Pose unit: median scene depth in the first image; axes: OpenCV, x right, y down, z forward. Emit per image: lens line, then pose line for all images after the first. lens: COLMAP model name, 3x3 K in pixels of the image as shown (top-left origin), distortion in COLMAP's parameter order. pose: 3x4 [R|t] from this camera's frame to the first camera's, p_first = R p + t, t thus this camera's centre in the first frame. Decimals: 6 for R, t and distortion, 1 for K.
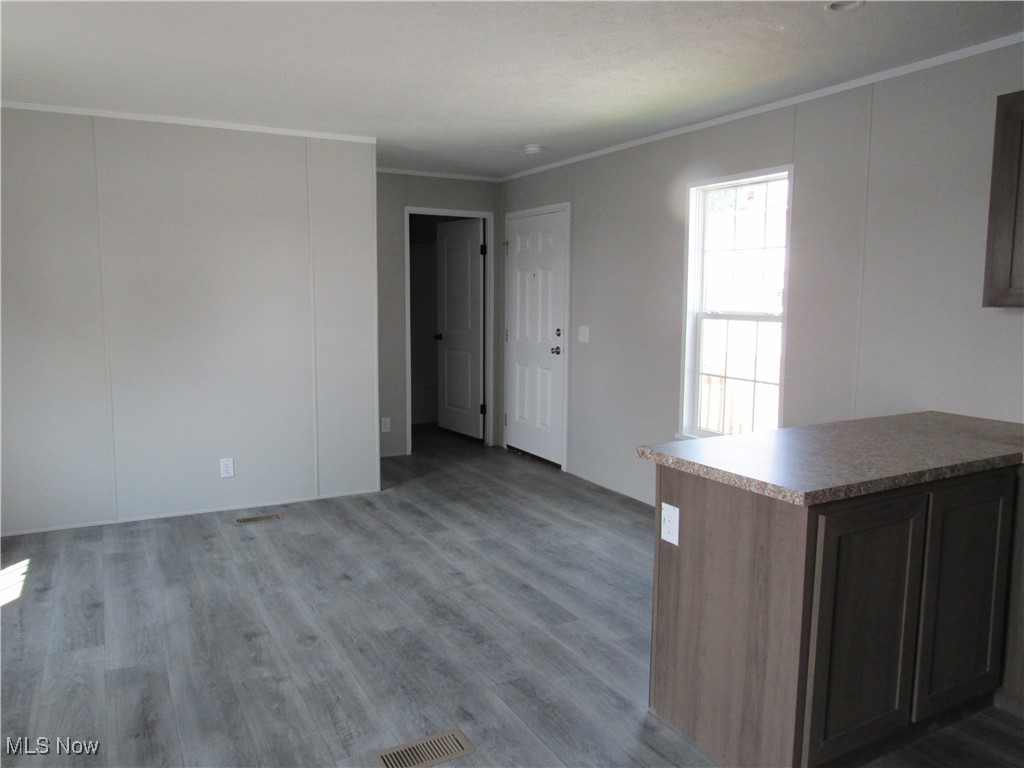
lens RADIAL K [[741.5, 0, 512.0], [0, 741.5, 384.0], [0, 0, 1]] dist [-0.044379, 0.046935]
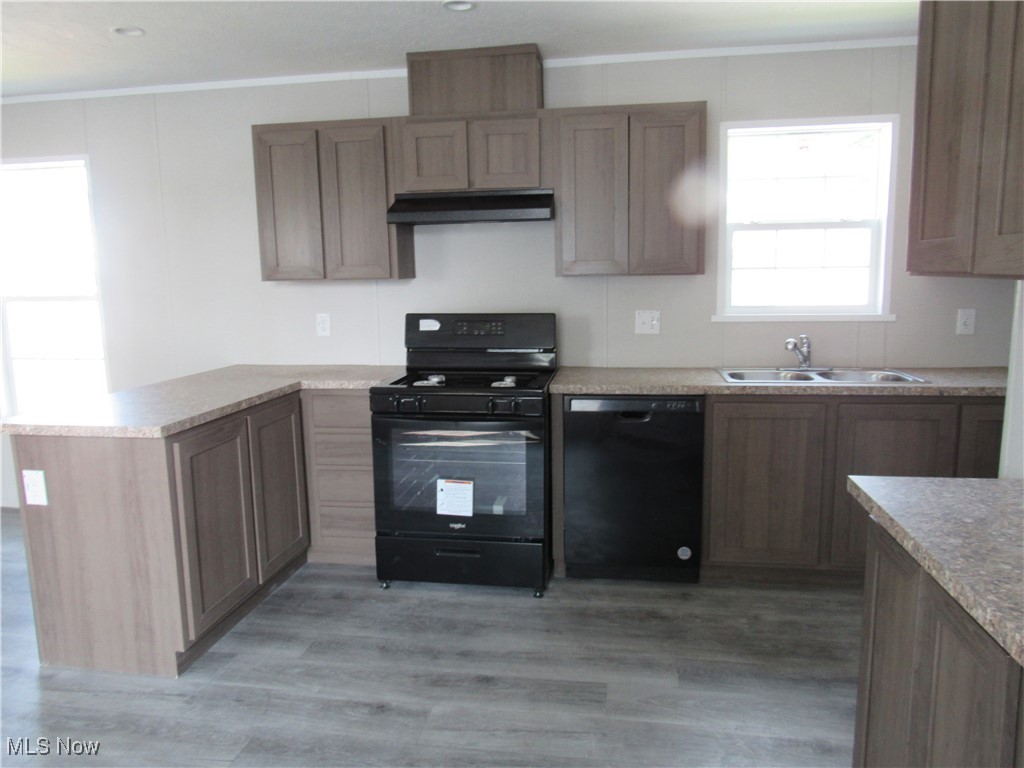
lens RADIAL K [[712.2, 0, 512.0], [0, 712.2, 384.0], [0, 0, 1]] dist [-0.032271, -0.001235]
pose [[0.614846, -0.133874, 0.777201, -0.142827], [0.109929, 0.990414, 0.083636, 0.030475], [-0.780948, 0.034014, 0.623669, -0.206273]]
